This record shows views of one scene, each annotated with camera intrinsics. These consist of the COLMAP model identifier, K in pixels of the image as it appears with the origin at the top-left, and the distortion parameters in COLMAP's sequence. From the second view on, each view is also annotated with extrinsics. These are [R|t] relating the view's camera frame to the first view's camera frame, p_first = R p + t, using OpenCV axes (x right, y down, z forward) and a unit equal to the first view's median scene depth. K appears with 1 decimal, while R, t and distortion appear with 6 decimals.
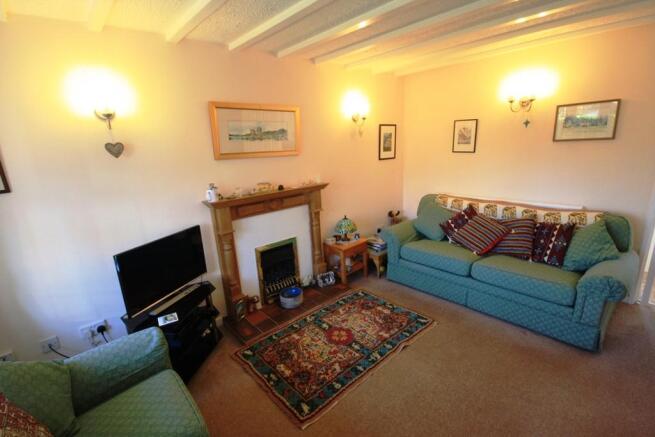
lens RADIAL K [[304.3, 0, 330.5], [0, 304.3, 223.9], [0, 0, 1]] dist [0.000857, -0.001212]
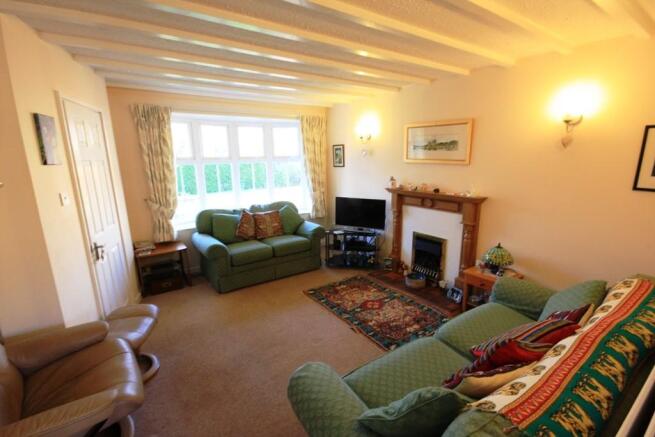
lens RADIAL K [[304.3, 0, 329.5], [0, 304.3, 217.8], [0, 0, 1]] dist [0.000857, -0.001212]
pose [[-0.117764, 0.250555, -0.960913, 1.082715], [-0.244326, 0.930590, 0.272592, -0.251360], [0.962516, 0.266877, -0.048373, 0.720319]]
